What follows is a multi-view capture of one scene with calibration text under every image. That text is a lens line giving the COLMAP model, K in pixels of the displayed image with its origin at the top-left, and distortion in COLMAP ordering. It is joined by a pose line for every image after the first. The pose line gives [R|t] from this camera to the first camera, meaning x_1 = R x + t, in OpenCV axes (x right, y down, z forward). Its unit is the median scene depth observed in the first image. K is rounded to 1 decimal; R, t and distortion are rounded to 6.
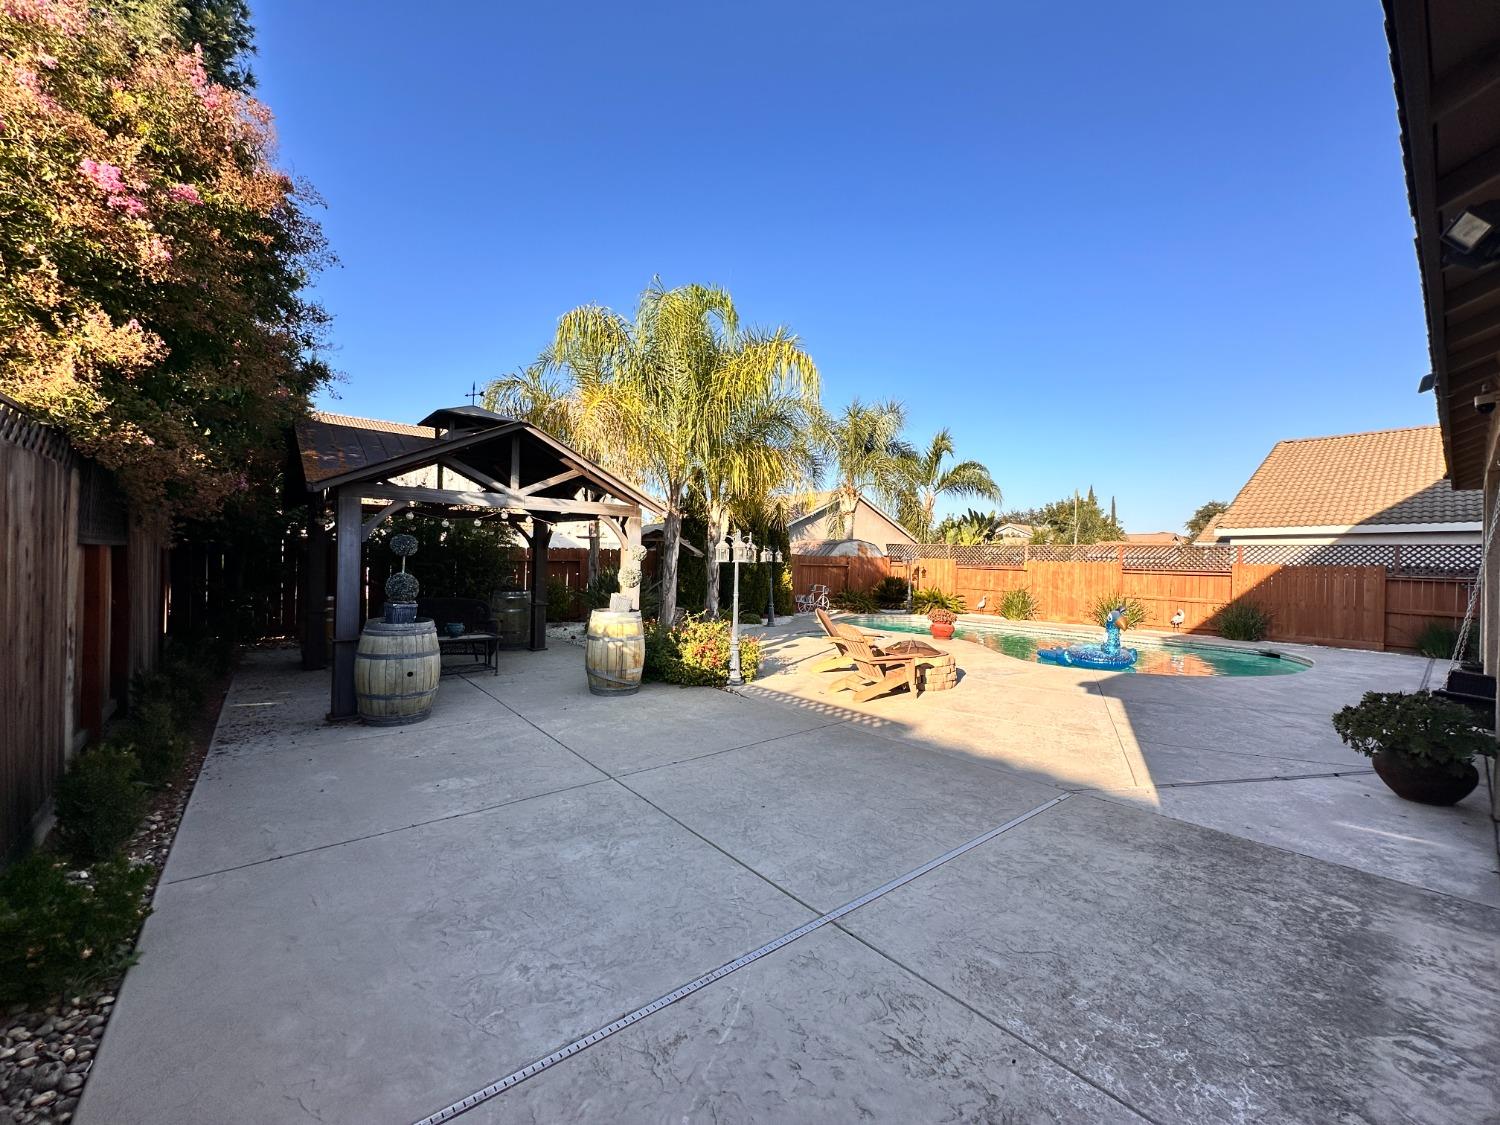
lens RADIAL K [[601.3, 0, 746.4], [0, 601.3, 556.5], [0, 0, 1]] dist [-0.003262, 0.000866]
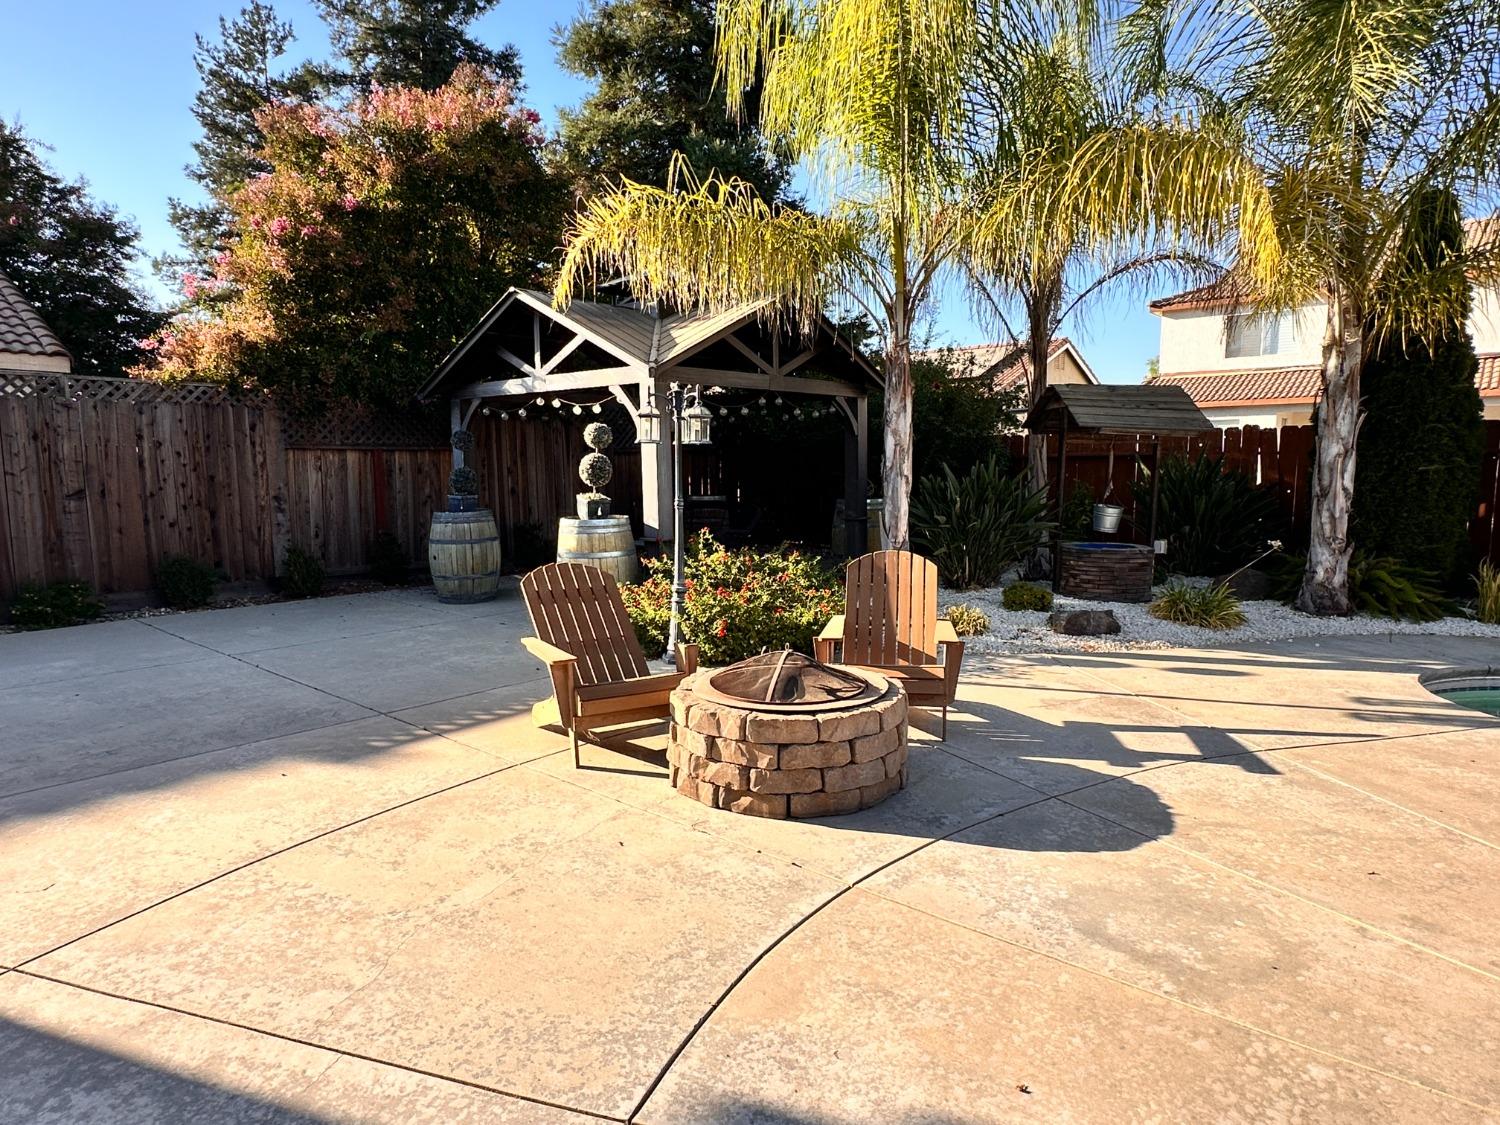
lens RADIAL K [[880.0, 0, 748.5], [0, 880.0, 567.0], [0, 0, 1]] dist [-0.006500, 0.001002]
pose [[0.152985, 0.097335, -0.983423, 0.510894], [0.015076, 0.994792, 0.100806, 0.026618], [0.988114, -0.030248, 0.150721, 0.613135]]
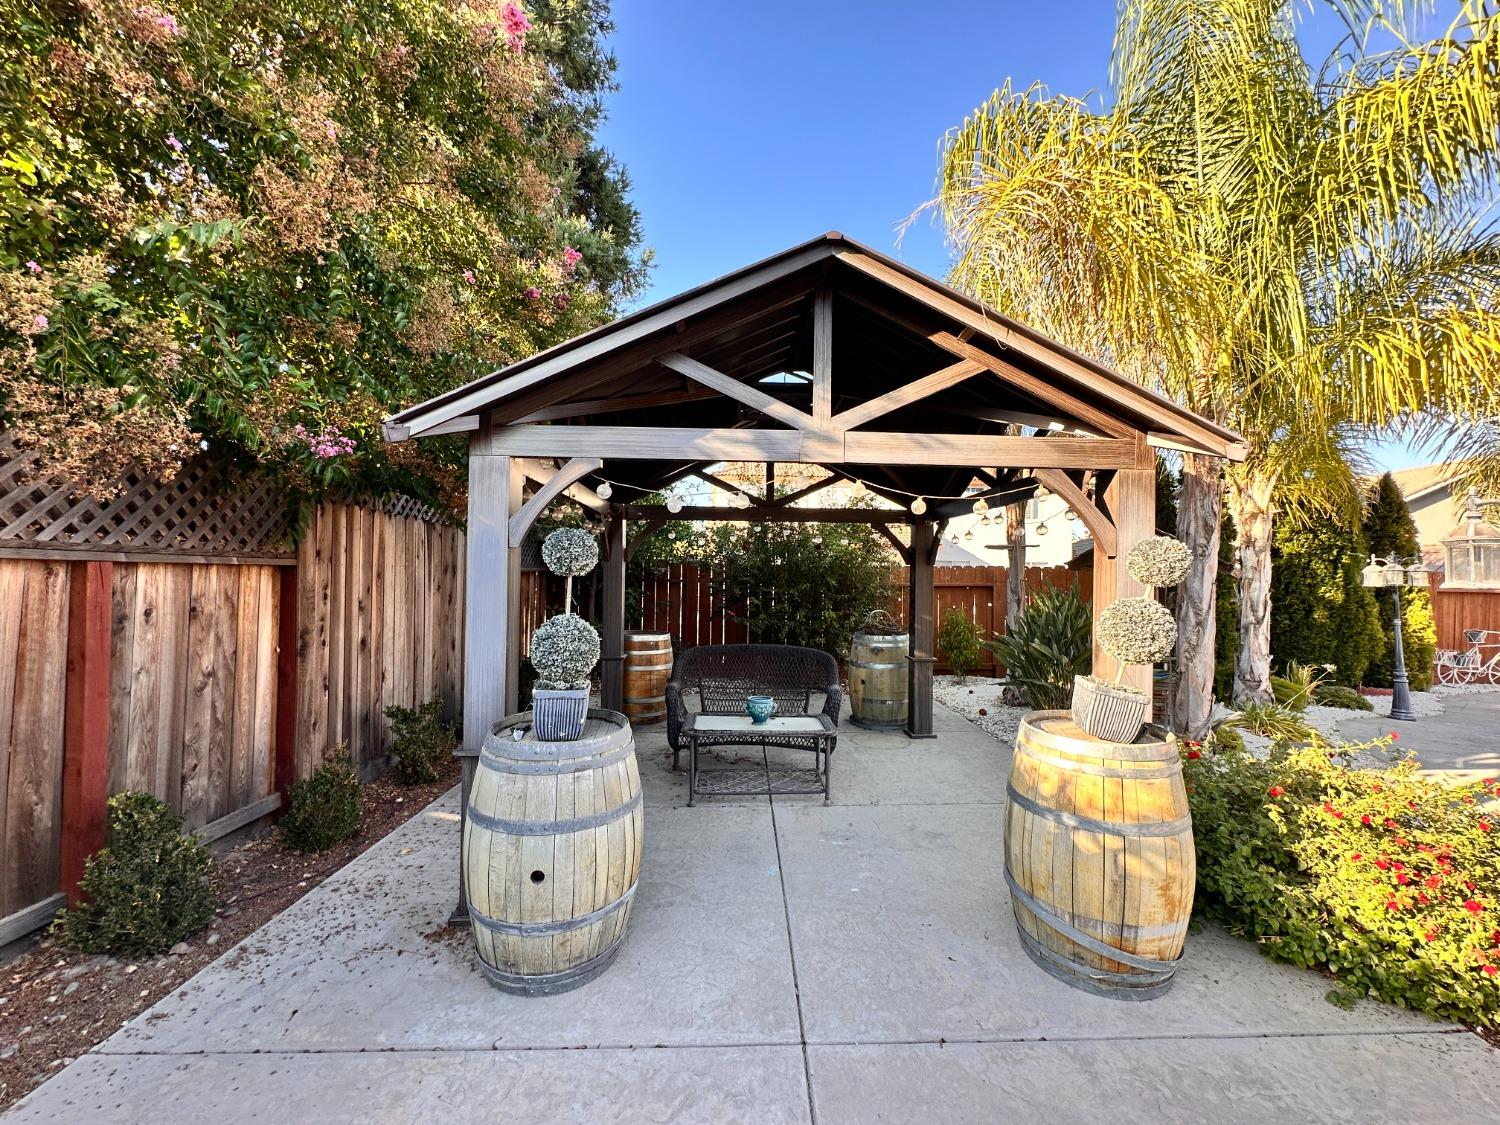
lens RADIAL K [[601.3, 0, 753.4], [0, 601.3, 566.2], [0, 0, 1]] dist [-0.003262, 0.000866]
pose [[0.792977, -0.021409, -0.608875, -0.095394], [0.006962, 0.999636, -0.026081, 0.001924], [0.609211, 0.016443, 0.792837, 0.361000]]
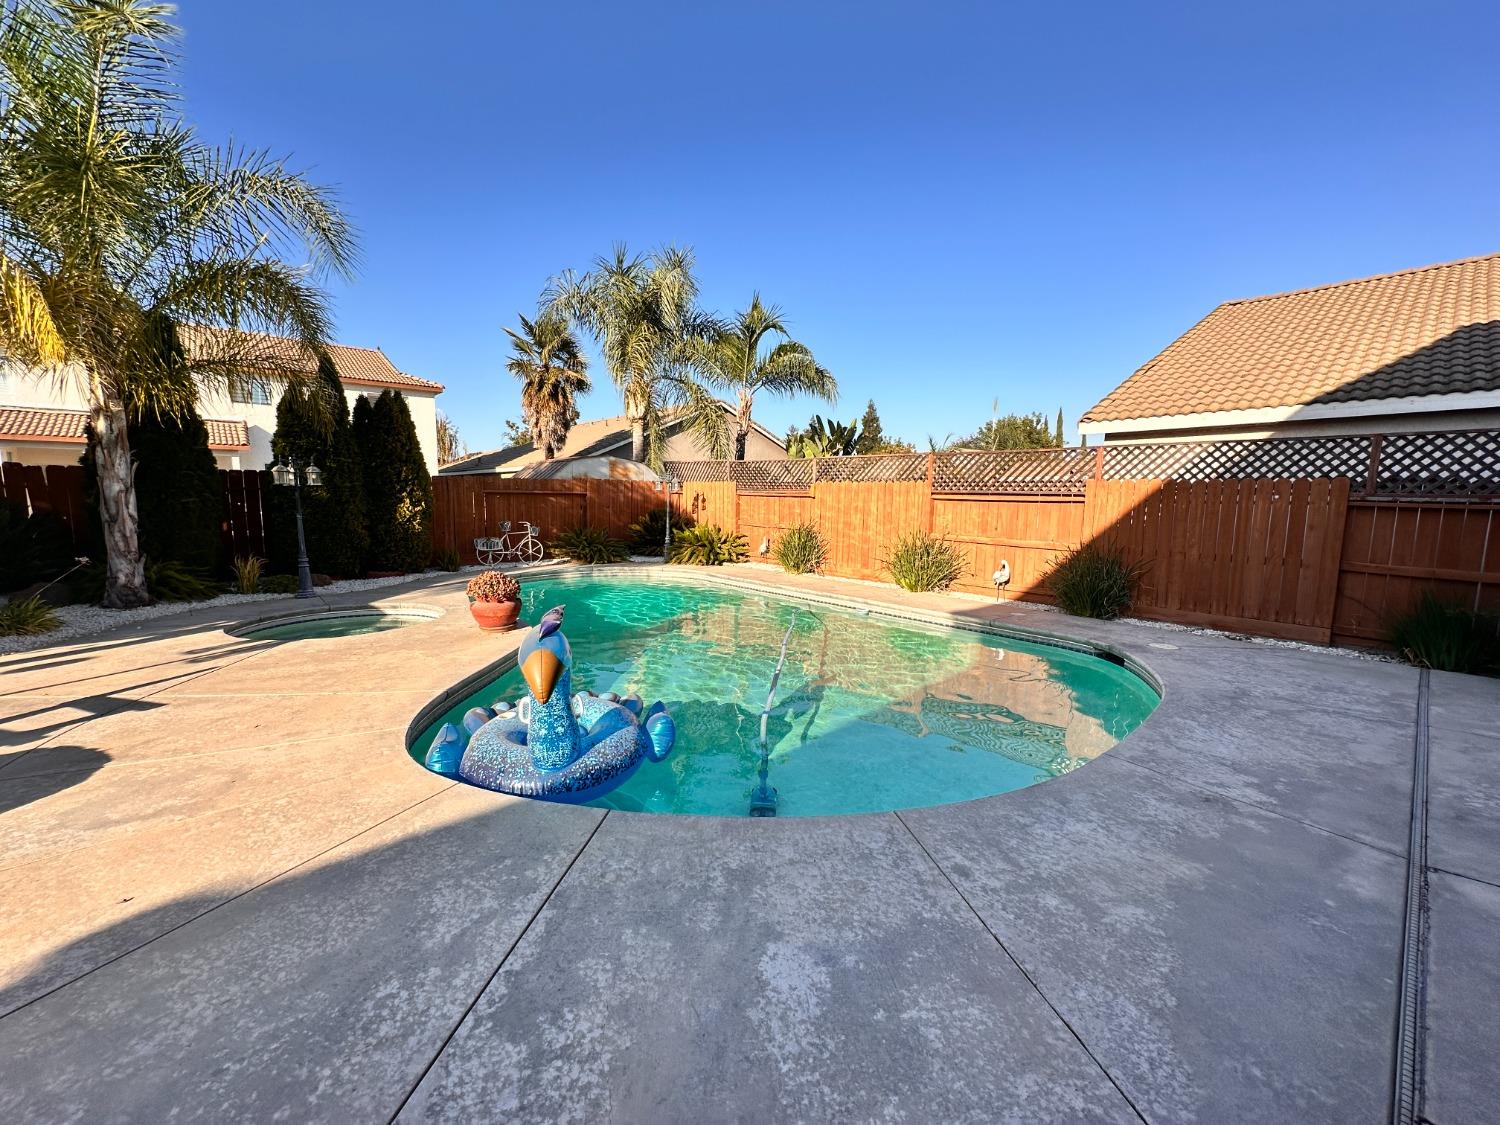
lens RADIAL K [[601.3, 0, 748.2], [0, 601.3, 560.4], [0, 0, 1]] dist [-0.003262, 0.000866]
pose [[0.999531, -0.012900, 0.027789, 0.552031], [0.009502, 0.992838, 0.119088, 0.019459], [-0.029126, -0.118768, 0.992495, 0.512821]]
